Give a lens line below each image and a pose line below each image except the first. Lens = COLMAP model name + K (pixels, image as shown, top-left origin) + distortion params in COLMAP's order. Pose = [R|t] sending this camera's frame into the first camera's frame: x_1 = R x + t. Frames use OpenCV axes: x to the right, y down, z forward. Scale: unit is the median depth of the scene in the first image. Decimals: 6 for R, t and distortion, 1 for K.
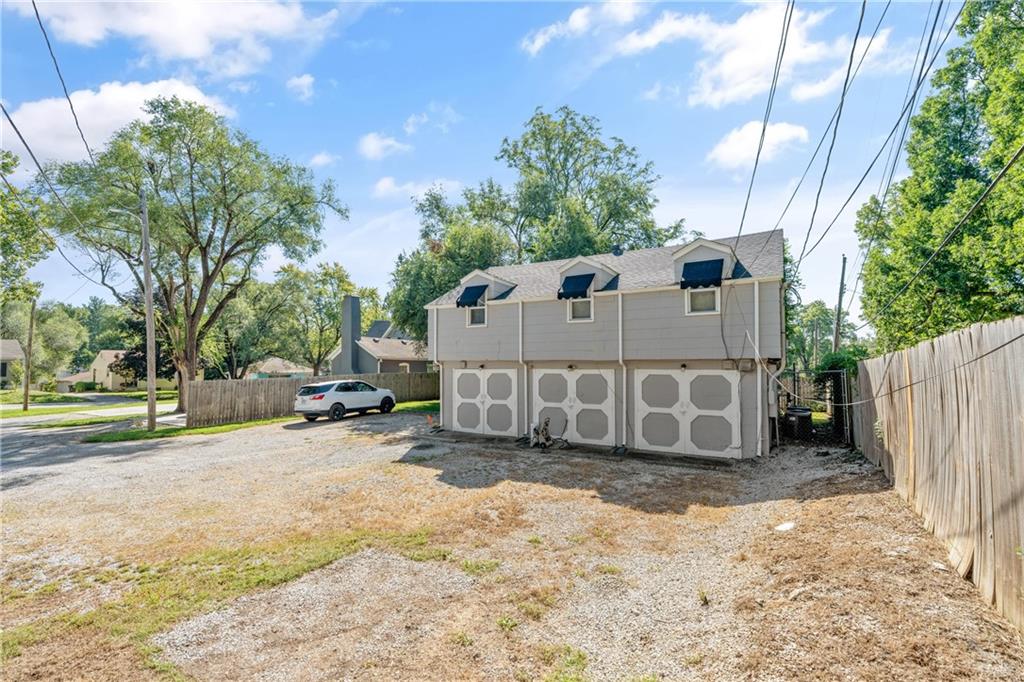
lens RADIAL K [[466.6, 0, 508.2], [0, 466.6, 365.5], [0, 0, 1]] dist [-0.009072, 0.000332]
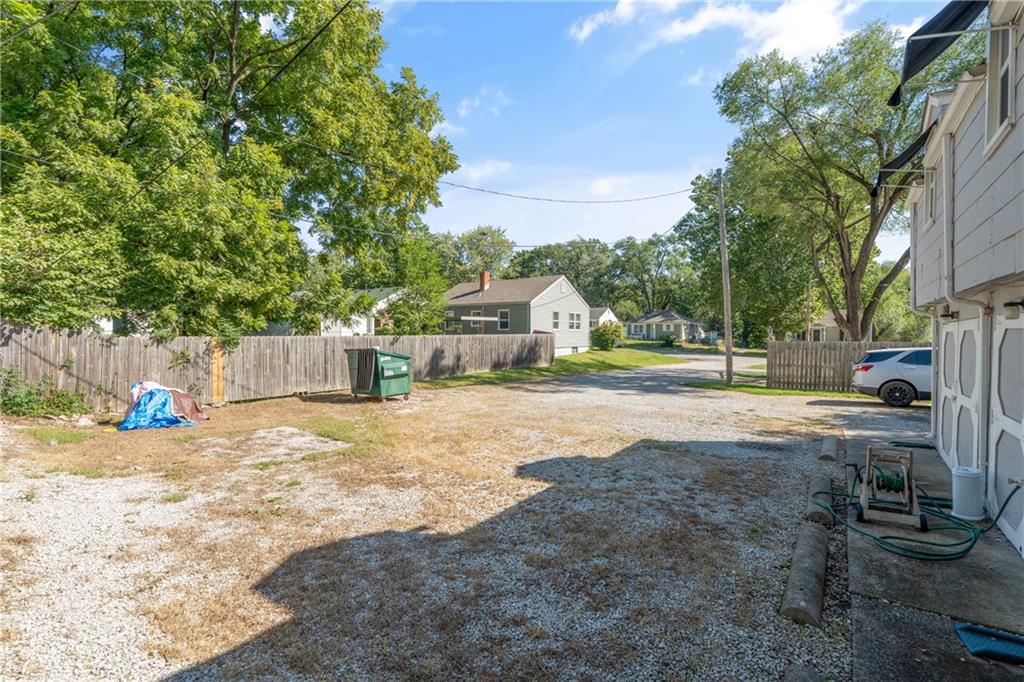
lens RADIAL K [[456.9, 0, 512.0], [0, 456.9, 341.0], [0, 0, 1]] dist [-0.003586, -0.000139]
pose [[-0.081724, 0.018922, -0.996475, 0.393035], [-0.011779, 0.999732, 0.019950, 0.023122], [0.996585, 0.013368, -0.081479, 0.624932]]
